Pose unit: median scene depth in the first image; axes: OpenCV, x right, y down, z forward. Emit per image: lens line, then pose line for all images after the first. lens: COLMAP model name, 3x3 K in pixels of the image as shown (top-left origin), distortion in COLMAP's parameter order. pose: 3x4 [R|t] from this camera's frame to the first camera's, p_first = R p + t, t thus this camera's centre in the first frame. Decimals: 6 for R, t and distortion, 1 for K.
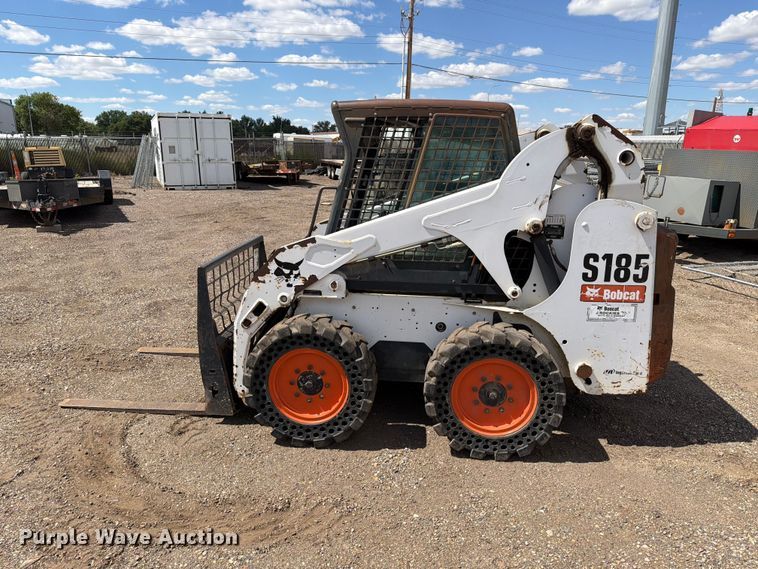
lens RADIAL K [[534.9, 0, 379.5], [0, 534.9, 277.6], [0, 0, 1]] dist [0.045055, -0.042909]
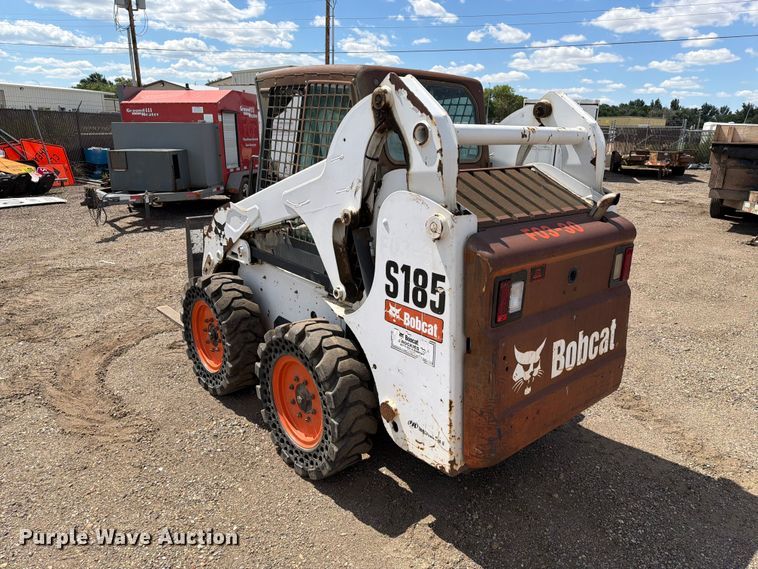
lens RADIAL K [[536.1, 0, 377.8], [0, 536.1, 282.7], [0, 0, 1]] dist [0.041106, -0.050078]
pose [[0.724815, 0.206274, -0.657338, 0.867563], [-0.188337, 0.977107, 0.098947, -0.084063], [0.662700, 0.052083, 0.747071, 0.414167]]
